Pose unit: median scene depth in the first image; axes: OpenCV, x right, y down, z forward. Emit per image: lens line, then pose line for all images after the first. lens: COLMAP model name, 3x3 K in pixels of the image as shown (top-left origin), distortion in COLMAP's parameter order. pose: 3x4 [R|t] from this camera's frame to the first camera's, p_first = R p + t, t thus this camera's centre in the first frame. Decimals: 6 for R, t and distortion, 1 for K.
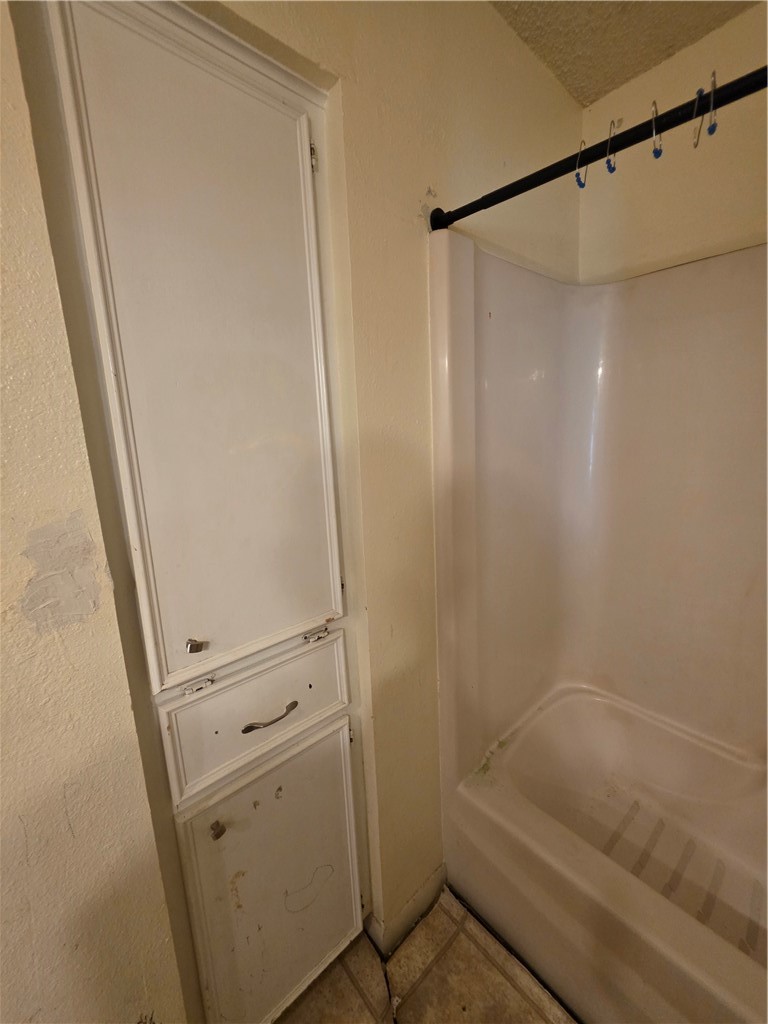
lens RADIAL K [[411.2, 0, 388.4], [0, 411.2, 507.5], [0, 0, 1]] dist [0.001867, -0.000039]
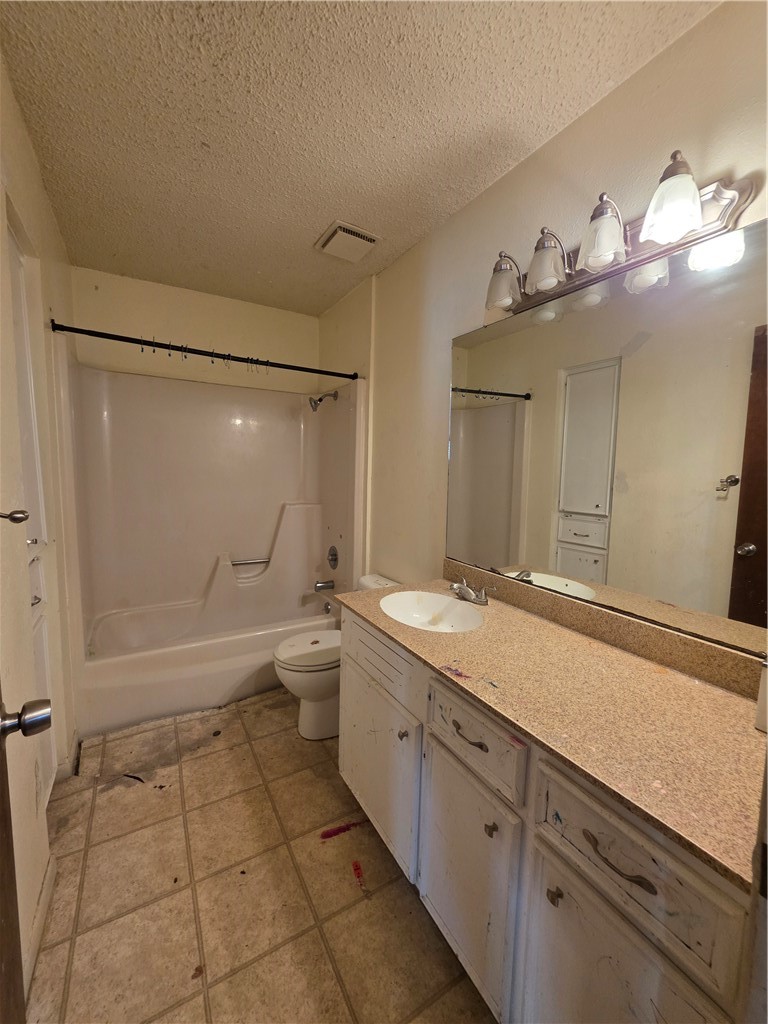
lens RADIAL K [[411.2, 0, 384.2], [0, 411.2, 507.7], [0, 0, 1]] dist [0.001867, -0.000039]
pose [[0.202992, -0.048162, 0.977995, -1.054827], [0.158987, 0.987157, 0.015613, 0.232429], [-0.966187, 0.152319, 0.208042, -0.504379]]
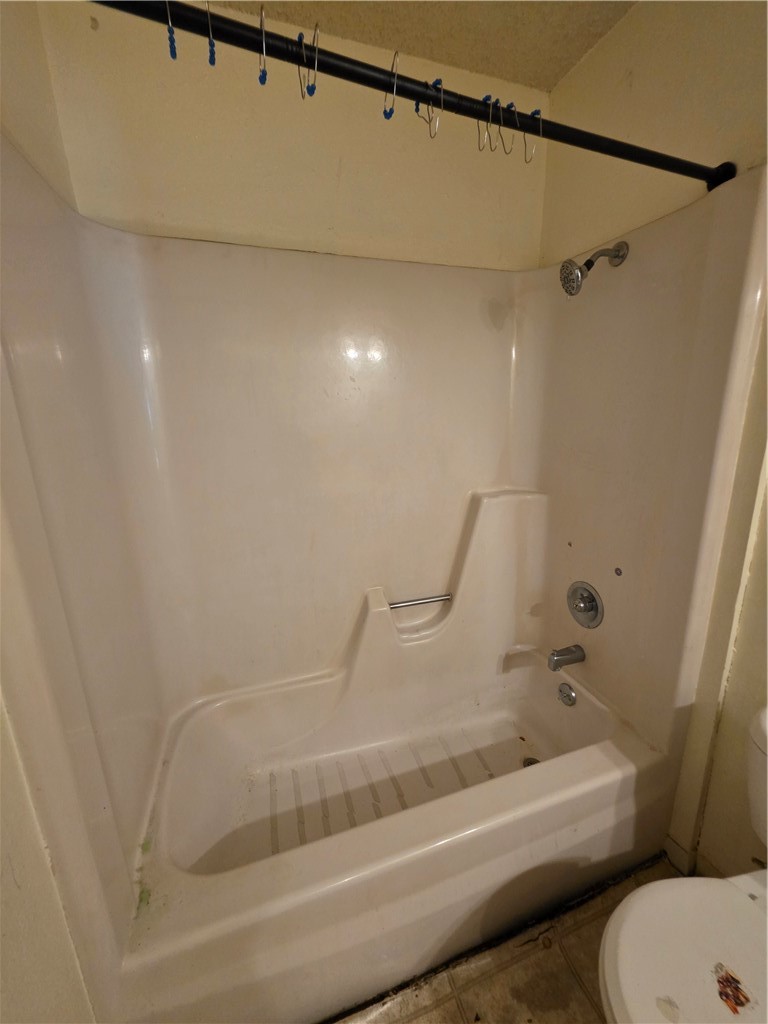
lens RADIAL K [[411.2, 0, 386.5], [0, 411.2, 503.3], [0, 0, 1]] dist [0.001867, -0.000039]
pose [[0.394425, -0.182307, 0.900663, -0.104257], [0.188394, 0.975346, 0.114921, -0.012544], [-0.899409, 0.124352, 0.419047, 0.260164]]
